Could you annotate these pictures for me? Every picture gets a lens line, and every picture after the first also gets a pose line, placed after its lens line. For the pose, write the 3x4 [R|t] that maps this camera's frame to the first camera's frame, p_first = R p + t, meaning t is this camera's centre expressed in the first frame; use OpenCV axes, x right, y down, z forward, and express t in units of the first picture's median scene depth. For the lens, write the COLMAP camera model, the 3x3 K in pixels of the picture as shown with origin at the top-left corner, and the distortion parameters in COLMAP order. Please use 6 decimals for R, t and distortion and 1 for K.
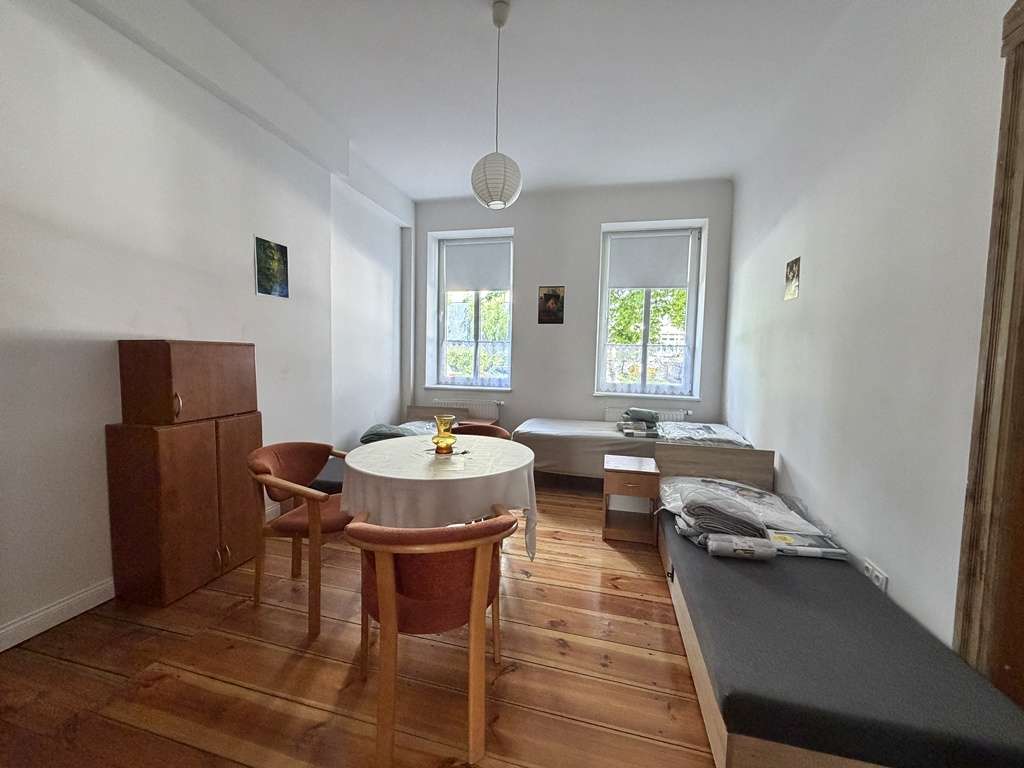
lens RADIAL K [[409.7, 0, 508.5], [0, 409.7, 383.0], [0, 0, 1]] dist [-0.000082, -0.000009]
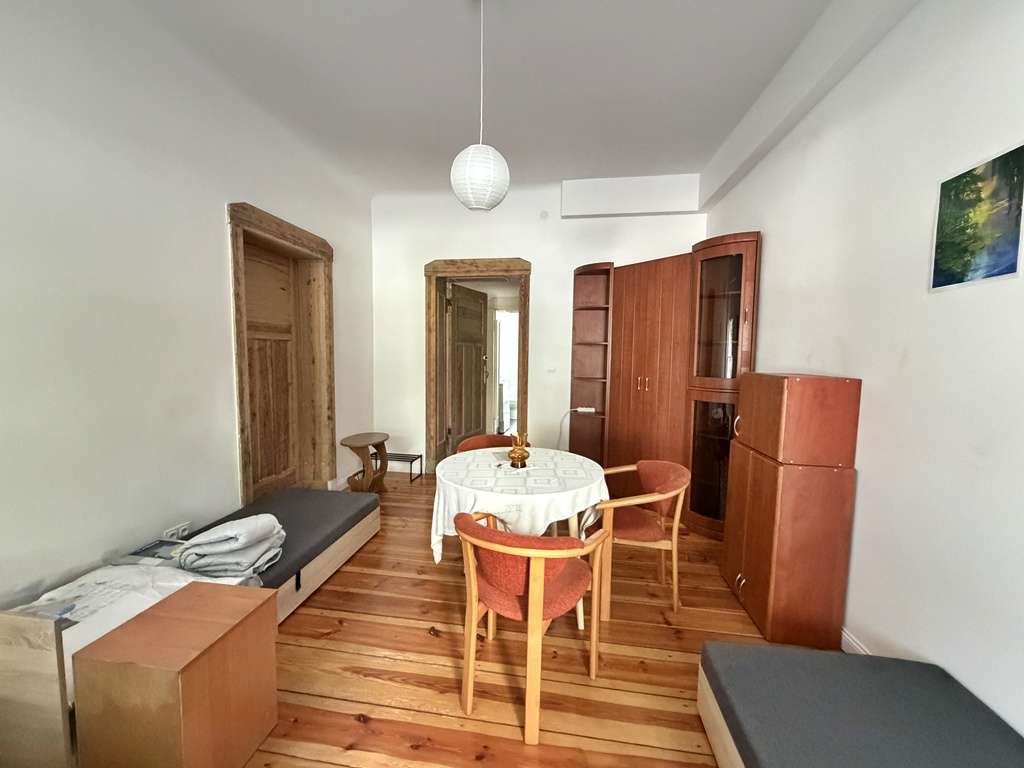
lens RADIAL K [[409.7, 0, 510.3], [0, 409.7, 384.5], [0, 0, 1]] dist [-0.000082, -0.000009]
pose [[-0.995117, -0.031494, -0.093546, -0.013490], [-0.044576, 0.988973, 0.141230, -0.140917], [0.088066, 0.144710, -0.985547, 1.441899]]
